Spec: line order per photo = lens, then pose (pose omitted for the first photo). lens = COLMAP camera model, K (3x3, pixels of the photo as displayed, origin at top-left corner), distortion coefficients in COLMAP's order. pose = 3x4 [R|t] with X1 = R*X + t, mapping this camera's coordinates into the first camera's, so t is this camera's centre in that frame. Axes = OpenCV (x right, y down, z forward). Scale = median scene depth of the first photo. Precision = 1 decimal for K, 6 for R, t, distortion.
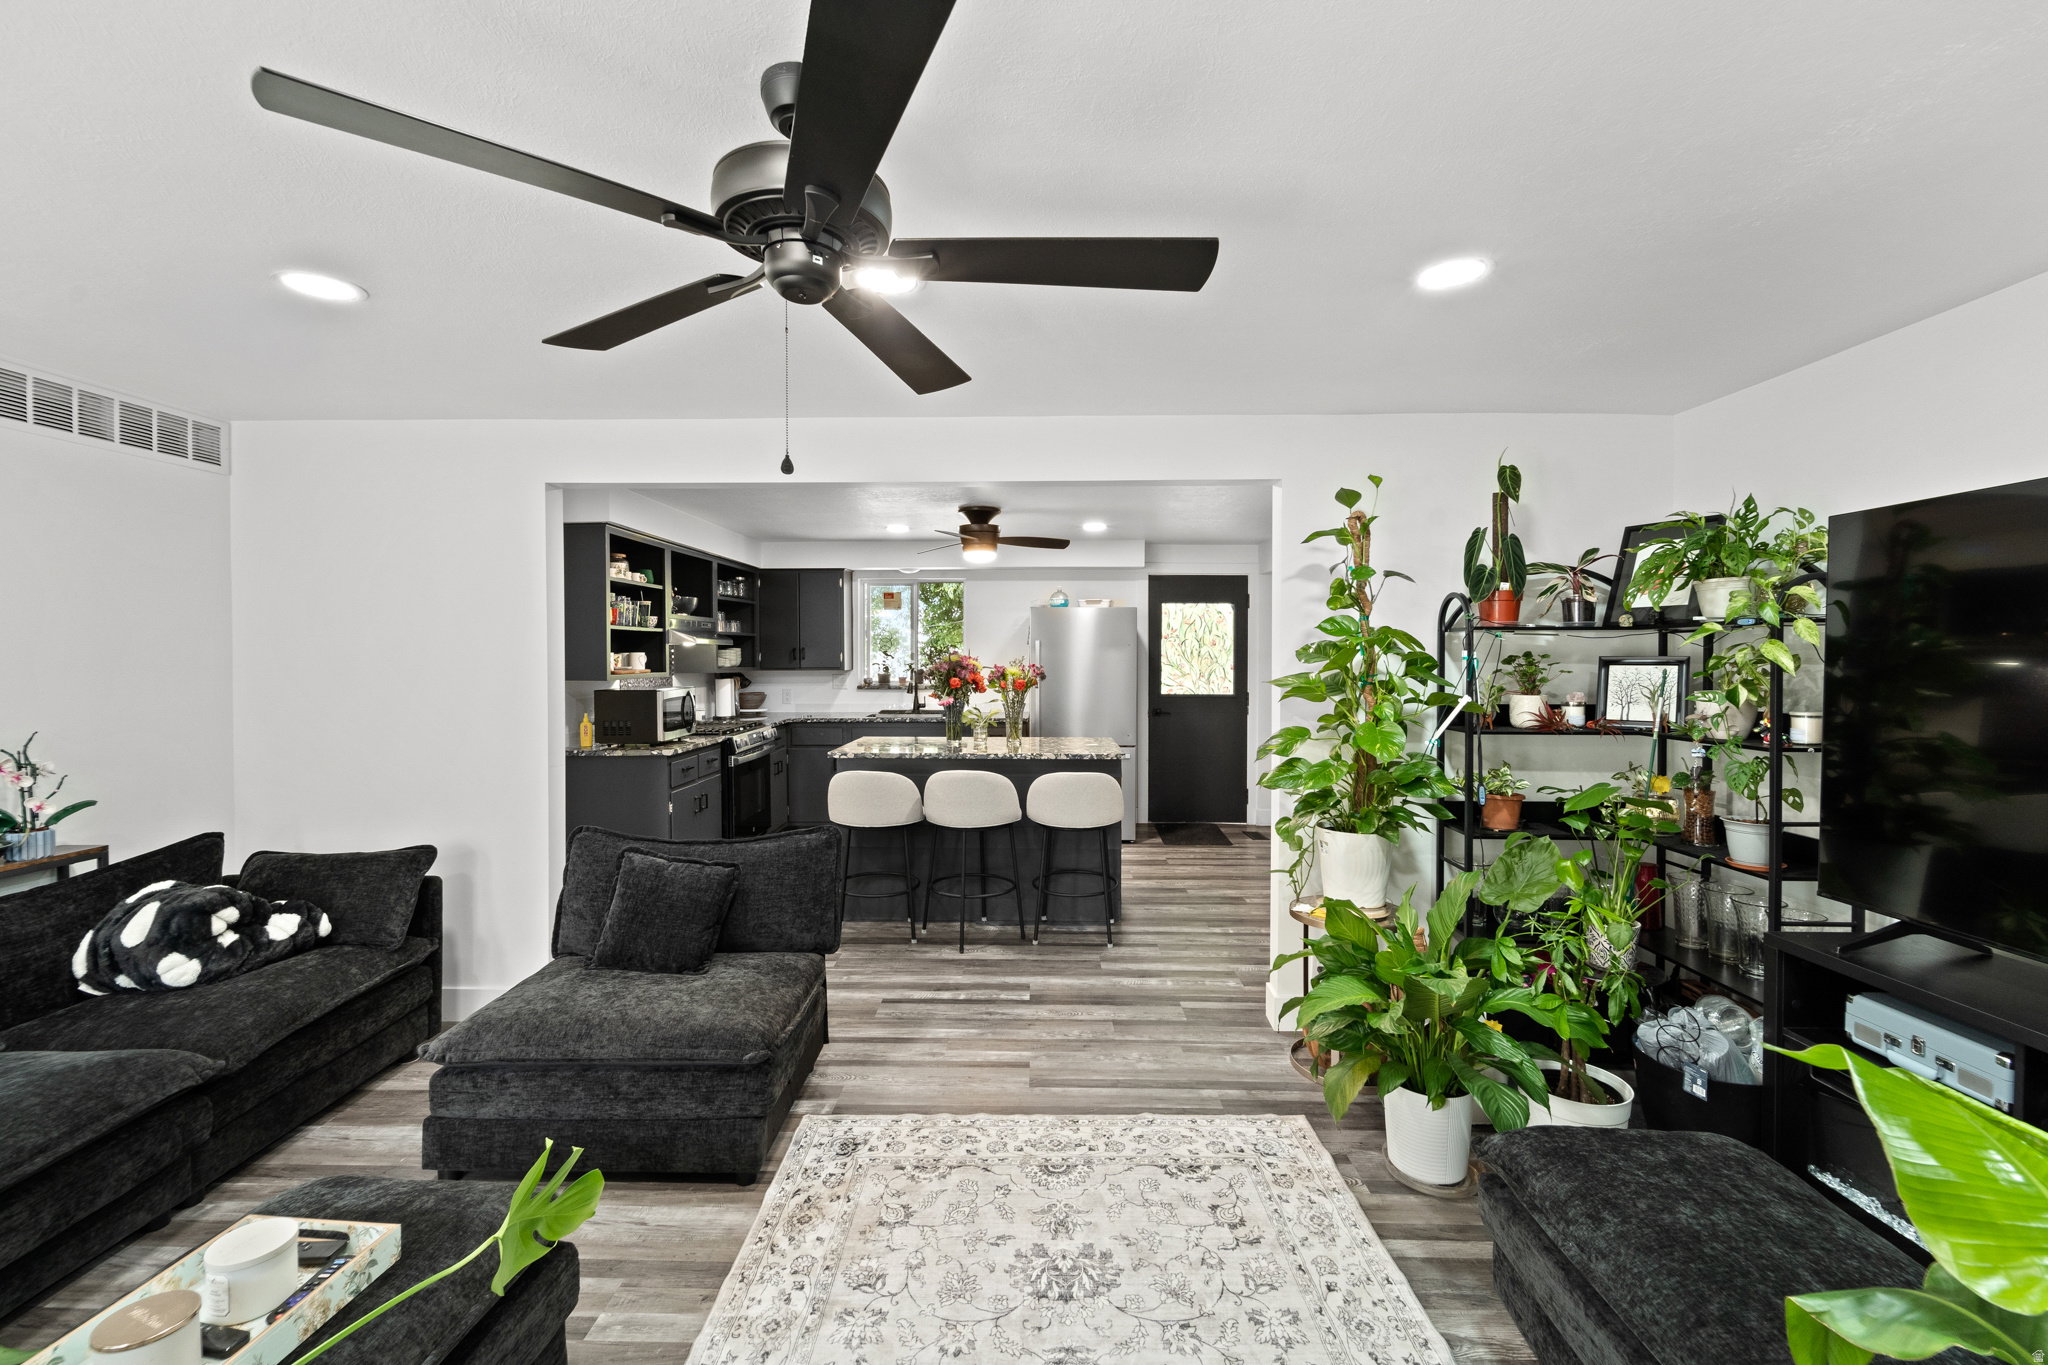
lens RADIAL K [[861.6, 0, 1023.9], [0, 861.6, 671.1], [0, 0, 1]] dist [-0.002655, -0.000215]
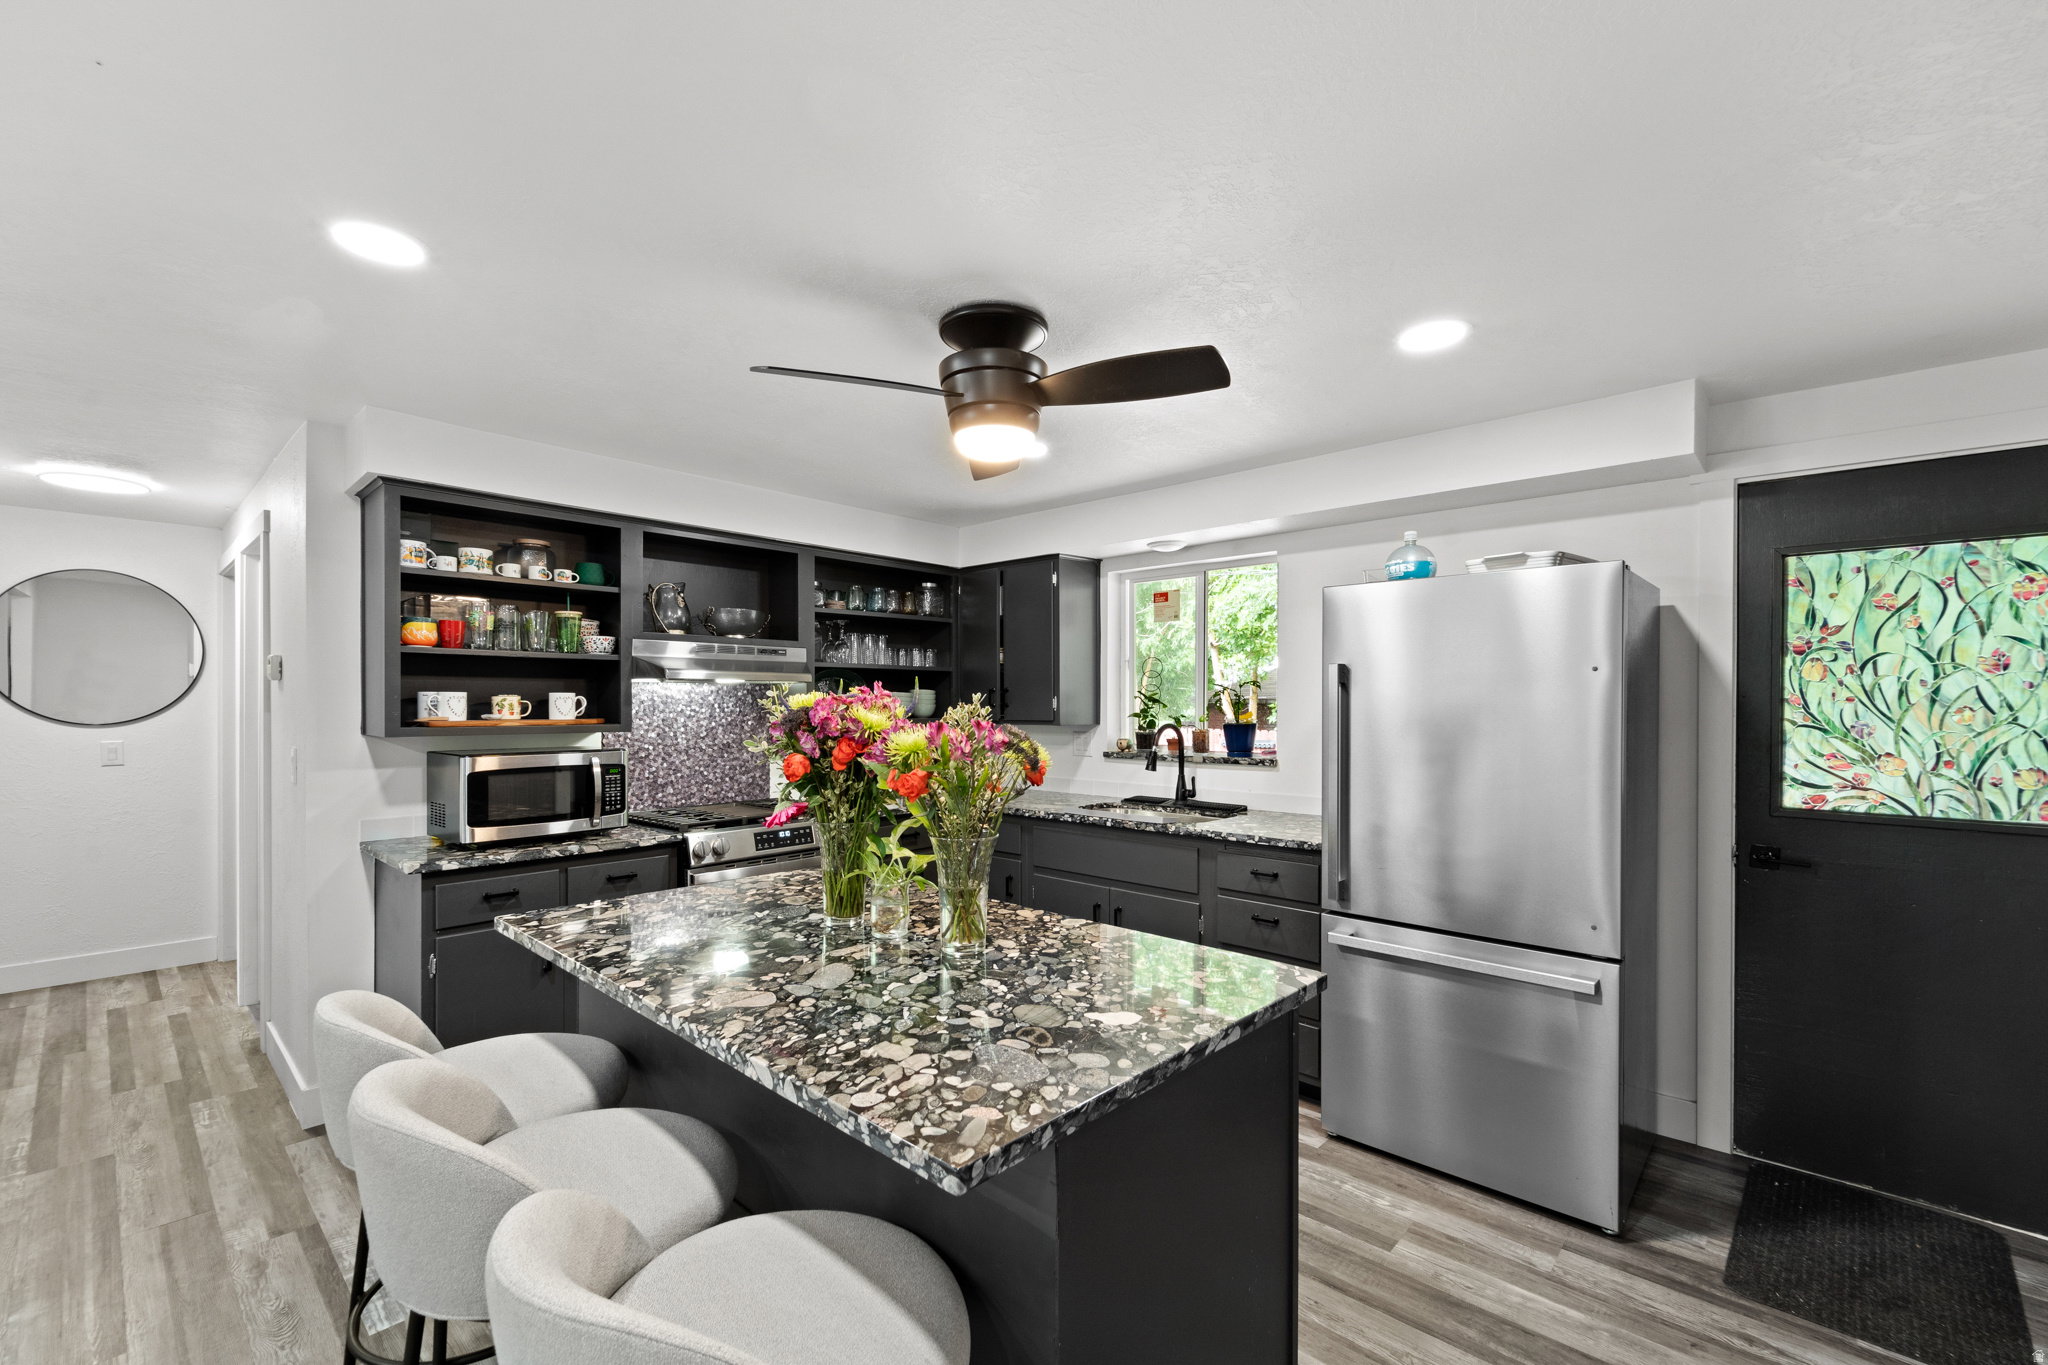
lens RADIAL K [[861.6, 0, 1024.1], [0, 861.6, 700.4], [0, 0, 1]] dist [-0.002655, -0.000215]
pose [[0.748686, -0.000802, -0.662924, 0.161025], [-0.016249, 0.999677, -0.019560, -0.005952], [0.662725, 0.025416, 0.748431, 0.521008]]
